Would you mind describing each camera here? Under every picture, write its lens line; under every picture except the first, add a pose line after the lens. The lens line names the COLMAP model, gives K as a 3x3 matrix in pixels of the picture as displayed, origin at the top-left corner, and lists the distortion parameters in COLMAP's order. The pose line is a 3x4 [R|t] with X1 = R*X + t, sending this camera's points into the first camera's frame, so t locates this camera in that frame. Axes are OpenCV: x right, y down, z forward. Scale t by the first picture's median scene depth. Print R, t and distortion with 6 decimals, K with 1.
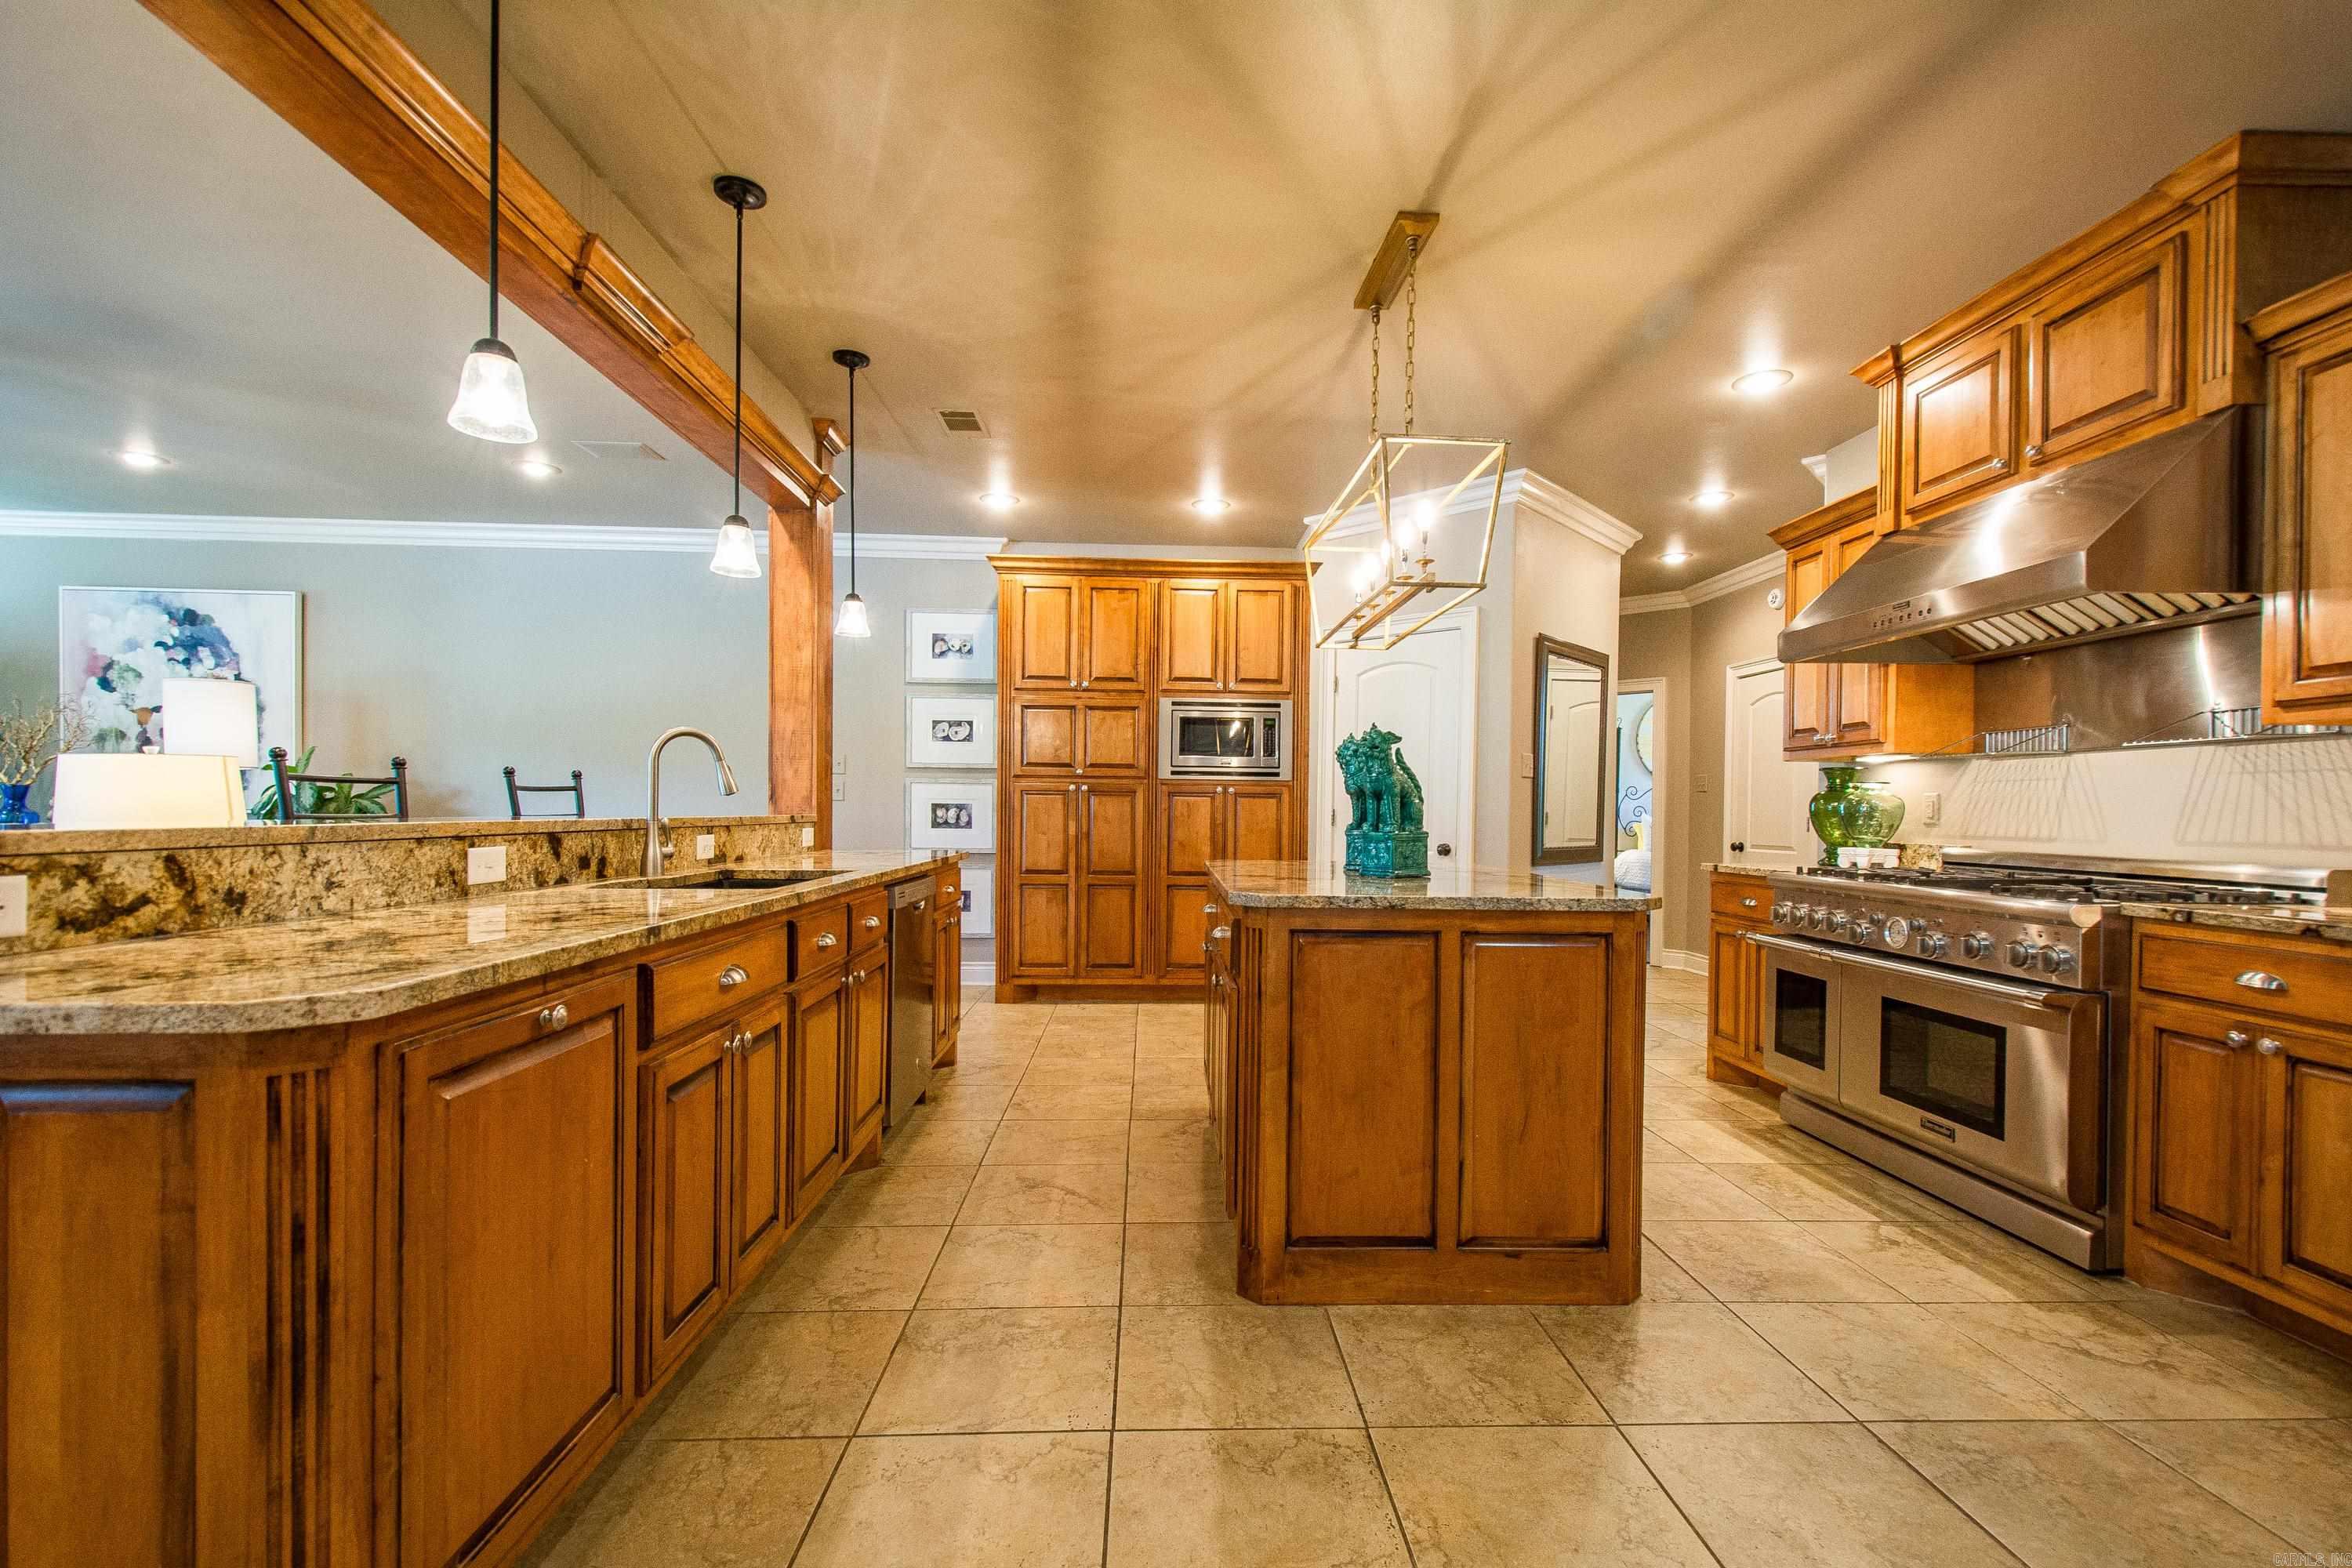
lens RADIAL K [[1011.0, 0, 1191.9], [0, 1011.0, 817.2], [0, 0, 1]] dist [0.002104, -0.000693]
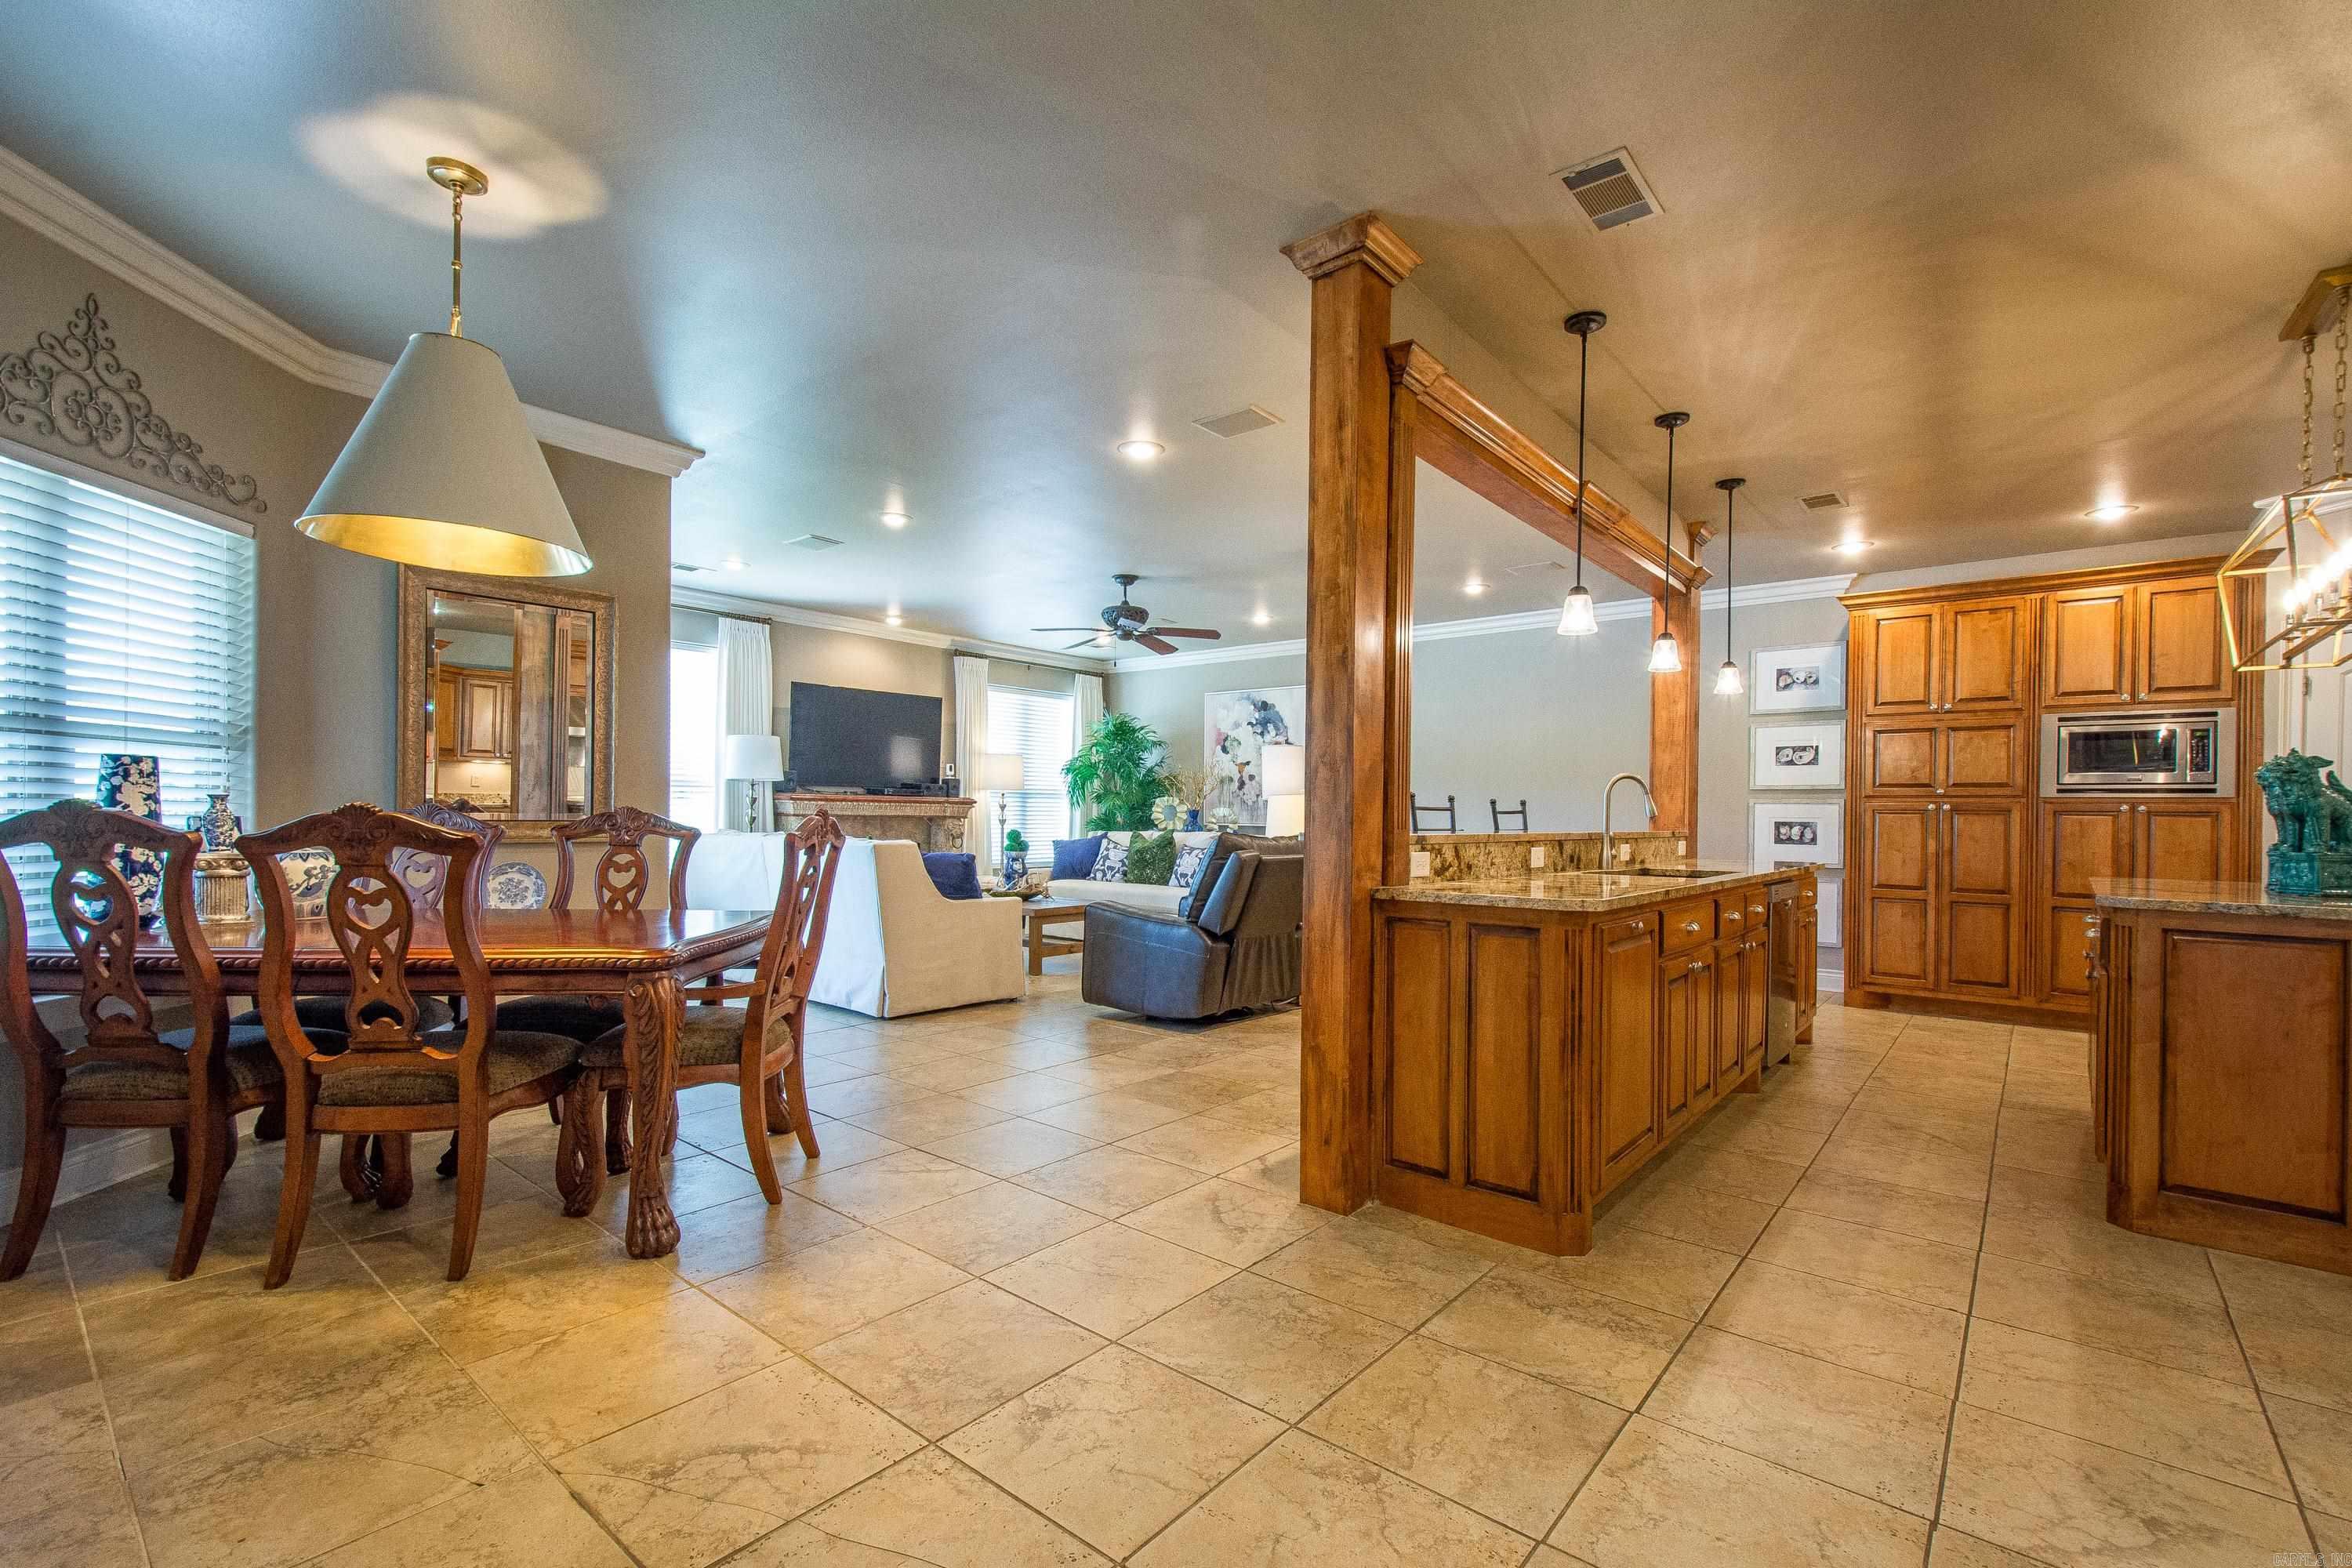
lens RADIAL K [[1011.0, 0, 1191.9], [0, 1011.0, 817.2], [0, 0, 1]] dist [0.002104, -0.000693]
pose [[0.737212, -0.000052, -0.675661, 0.023725], [-0.010557, 0.999877, -0.011595, 0.001256], [0.675579, 0.015681, 0.737121, -0.281563]]
